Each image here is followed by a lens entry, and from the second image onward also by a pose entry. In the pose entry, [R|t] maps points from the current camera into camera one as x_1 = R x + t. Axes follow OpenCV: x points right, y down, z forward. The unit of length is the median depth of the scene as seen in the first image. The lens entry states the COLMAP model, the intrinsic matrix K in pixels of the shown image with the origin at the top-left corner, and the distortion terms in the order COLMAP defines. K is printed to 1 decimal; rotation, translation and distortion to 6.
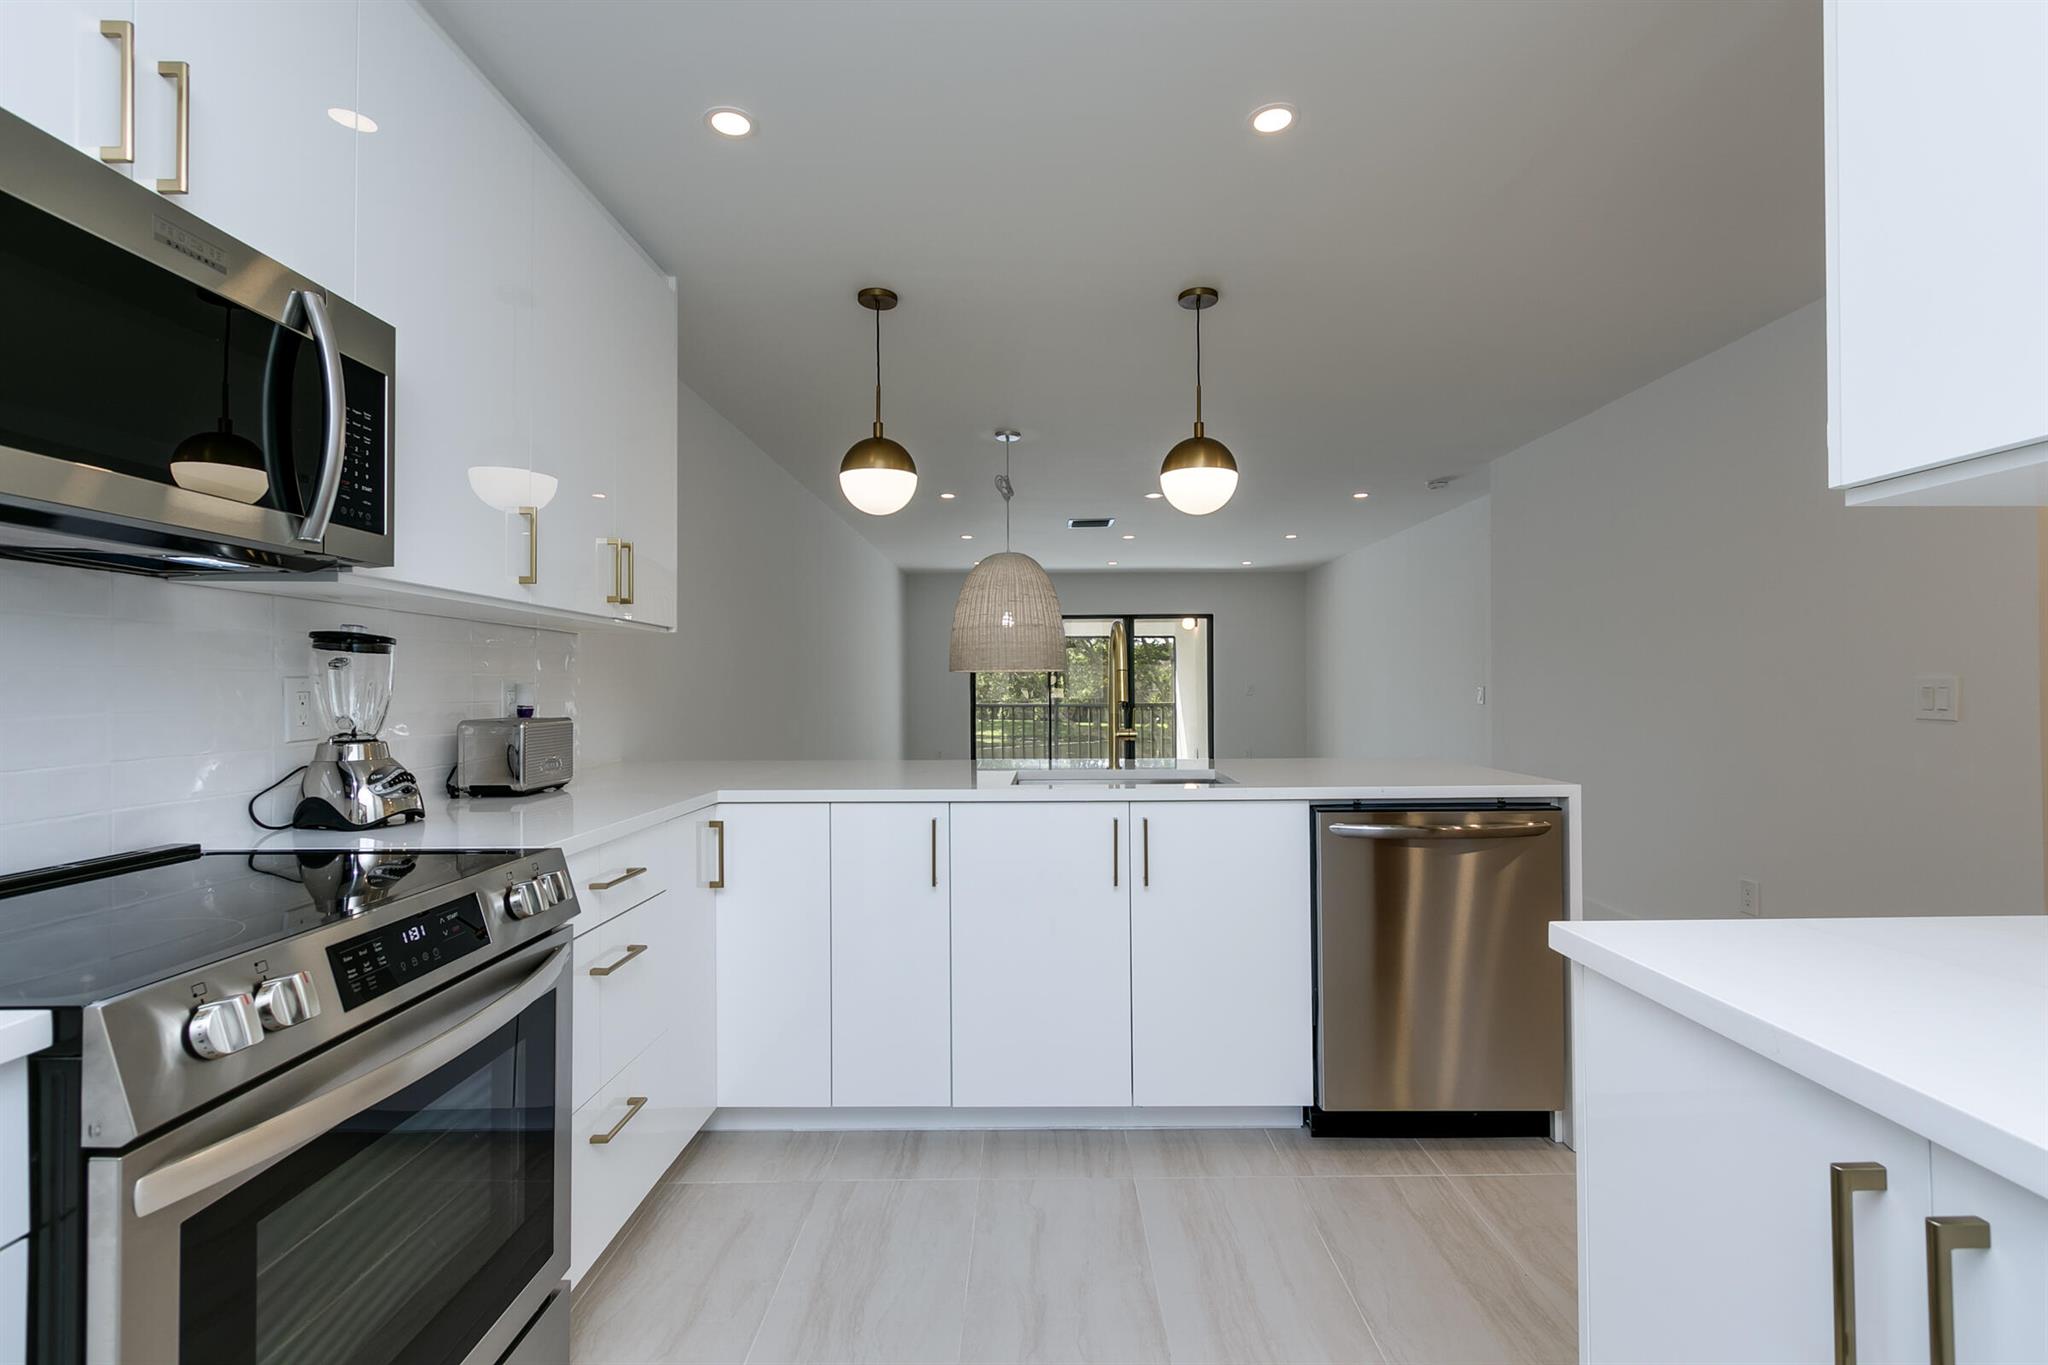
lens RADIAL K [[930.8, 0, 1019.5], [0, 930.8, 683.4], [0, 0, 1]] dist [0.008653, -0.003471]
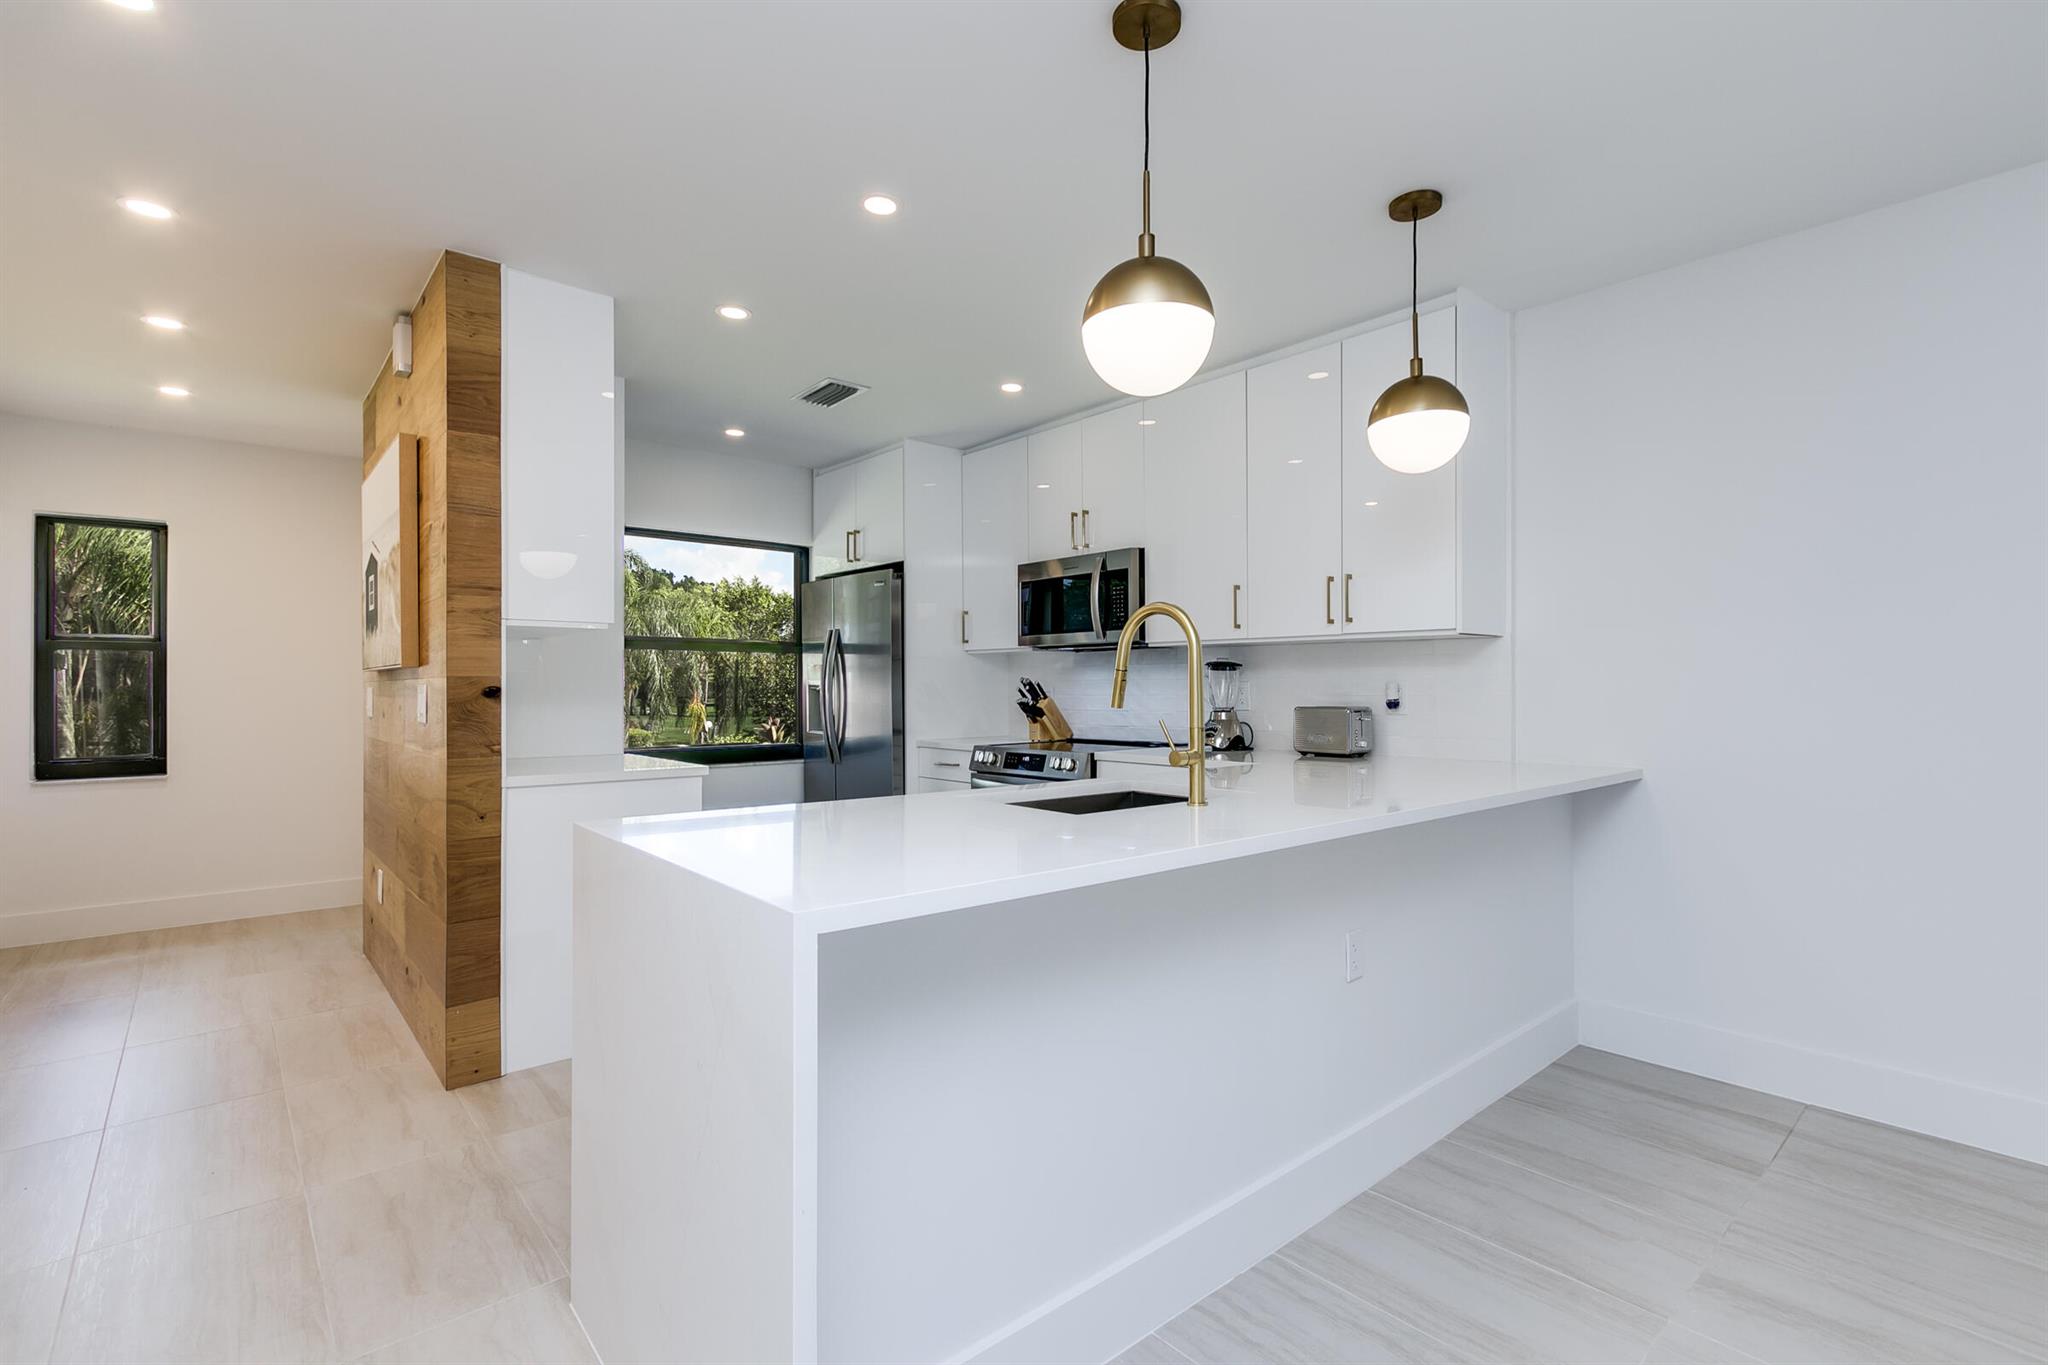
lens RADIAL K [[930.8, 0, 1033.9], [0, 930.8, 681.2], [0, 0, 1]] dist [0.008653, -0.003471]
pose [[-0.758711, -0.009401, -0.651360, 1.480053], [0.007801, 0.999693, -0.023515, 0.057195], [0.651381, -0.022922, -0.758405, 3.390280]]
